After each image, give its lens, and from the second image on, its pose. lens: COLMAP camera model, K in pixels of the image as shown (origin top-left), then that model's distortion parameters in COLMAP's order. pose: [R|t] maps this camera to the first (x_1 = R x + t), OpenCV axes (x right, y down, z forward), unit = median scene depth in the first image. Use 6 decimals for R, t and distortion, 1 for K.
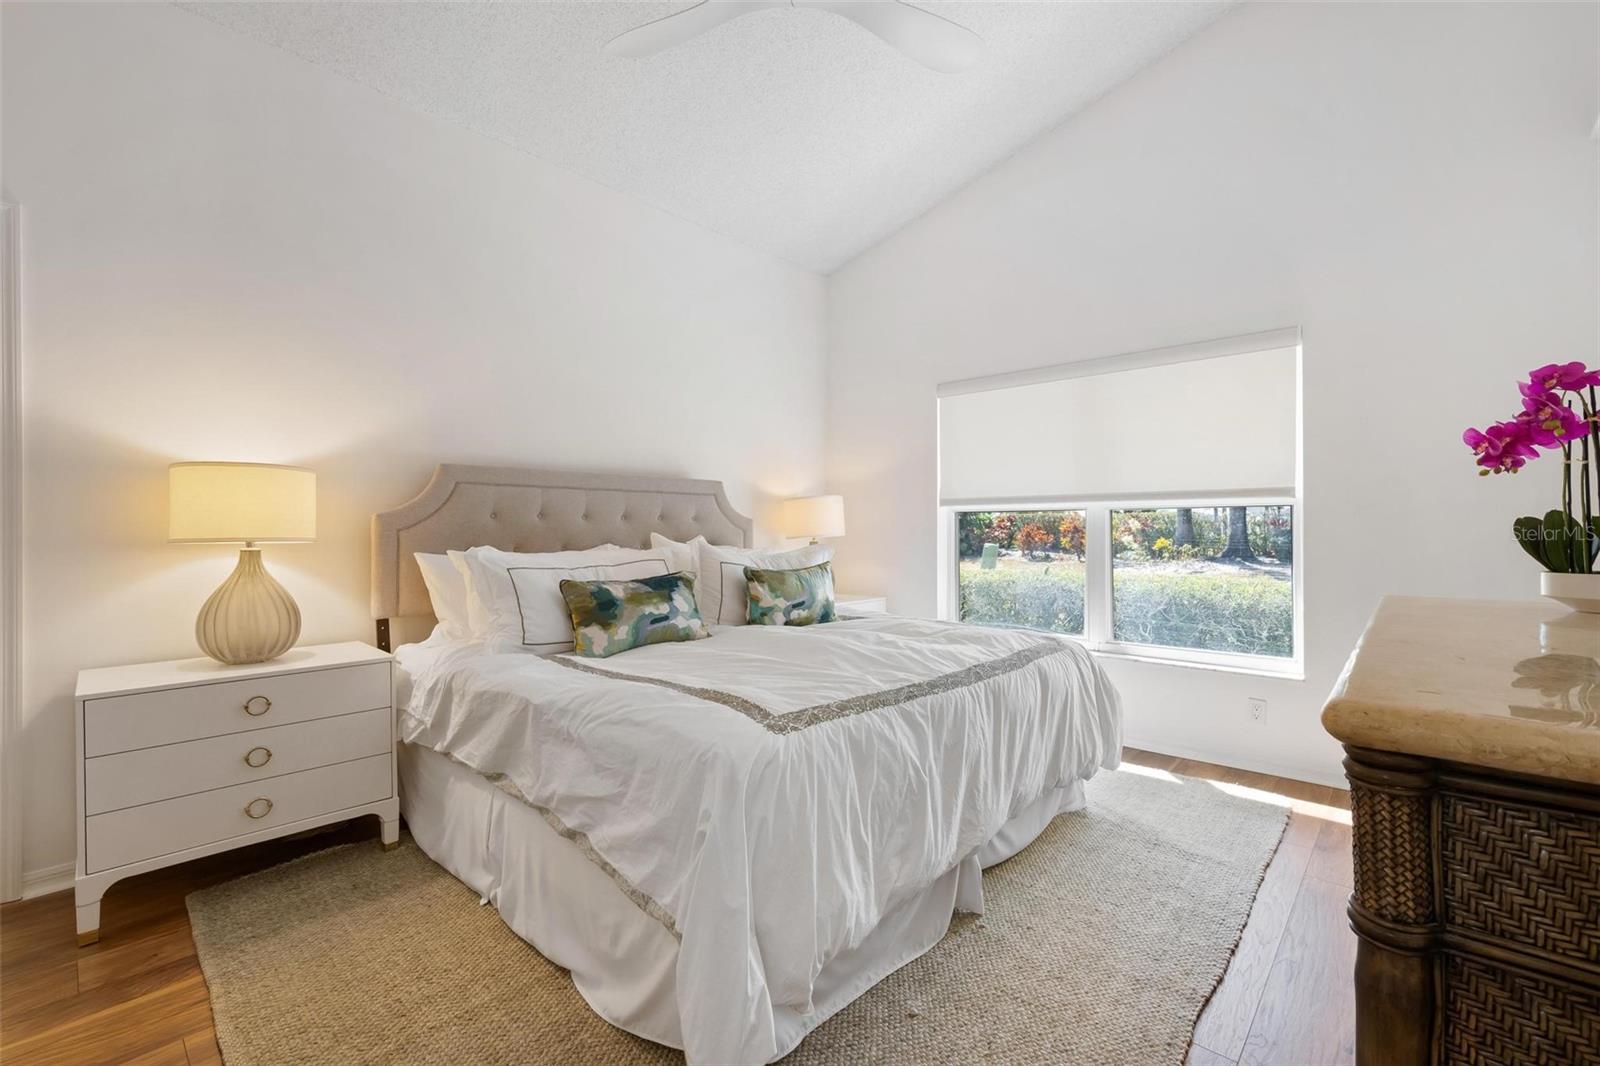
lens RADIAL K [[688.3, 0, 799.9], [0, 688.3, 537.3], [0, 0, 1]] dist [-0.017314, -0.001373]
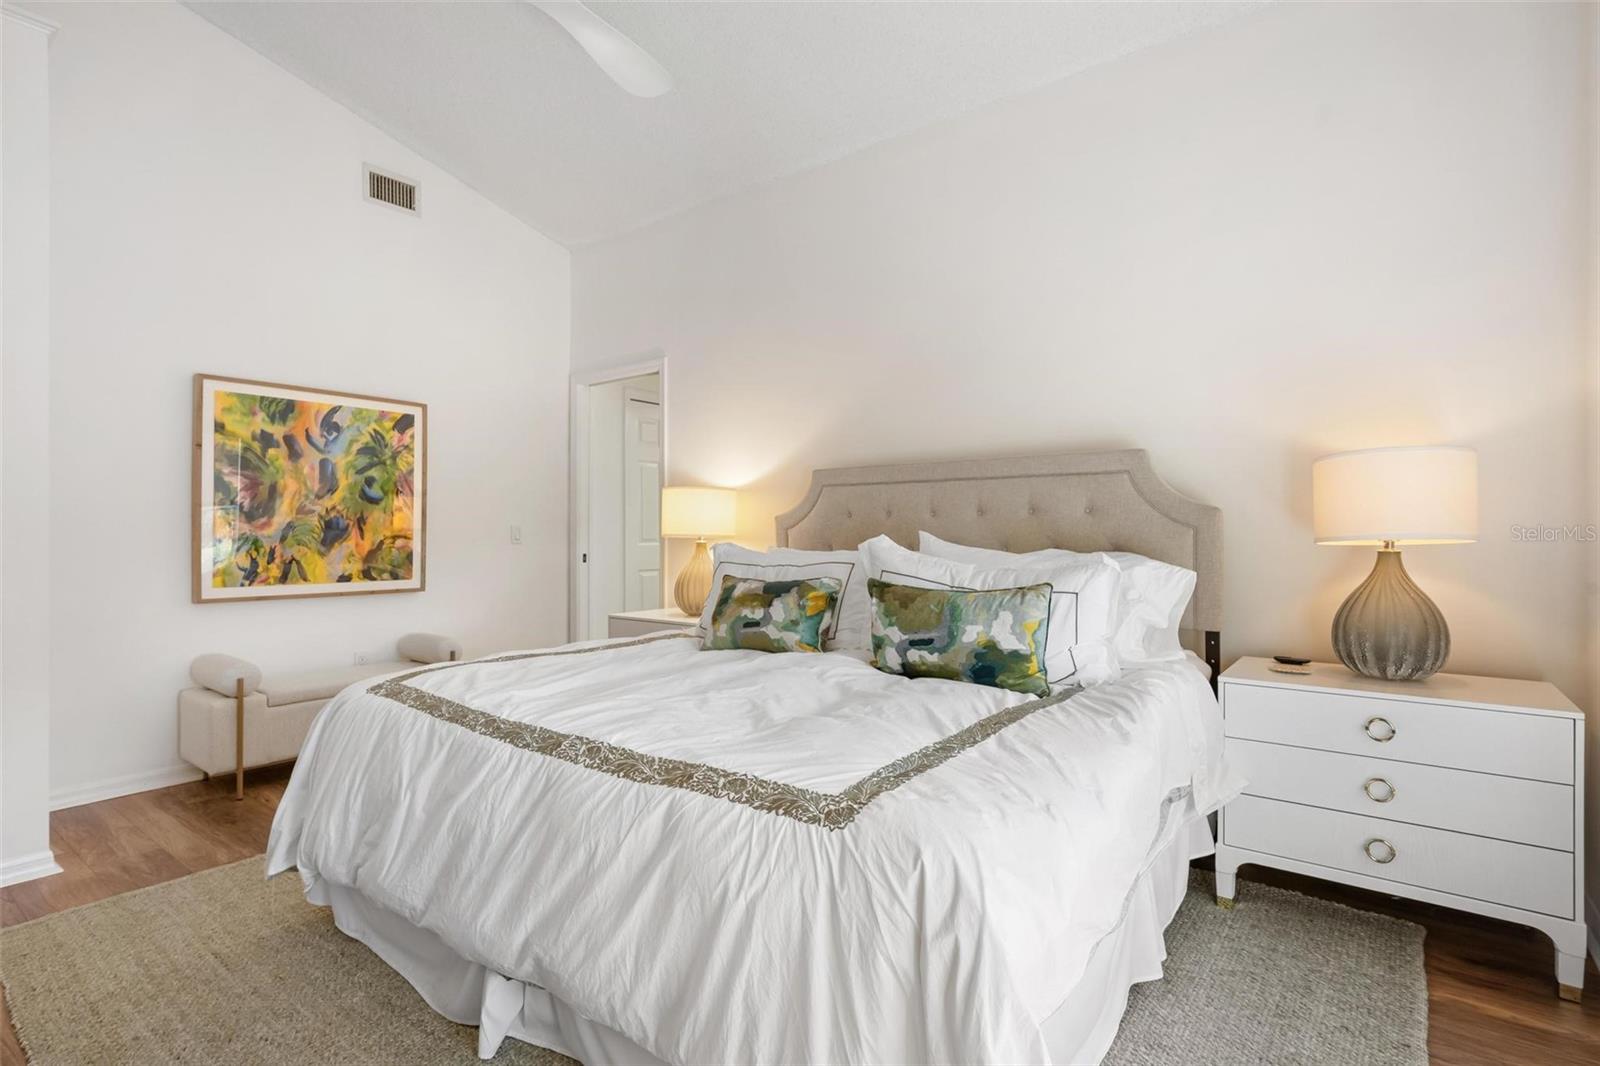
lens RADIAL K [[784.4, 0, 792.3], [0, 784.4, 519.4], [0, 0, 1]] dist [0.013048, 0.000164]
pose [[0.091016, -0.013077, -0.995764, 0.740551], [-0.009162, 0.999860, -0.013969, -0.007134], [0.995807, 0.010394, 0.090883, 0.822194]]
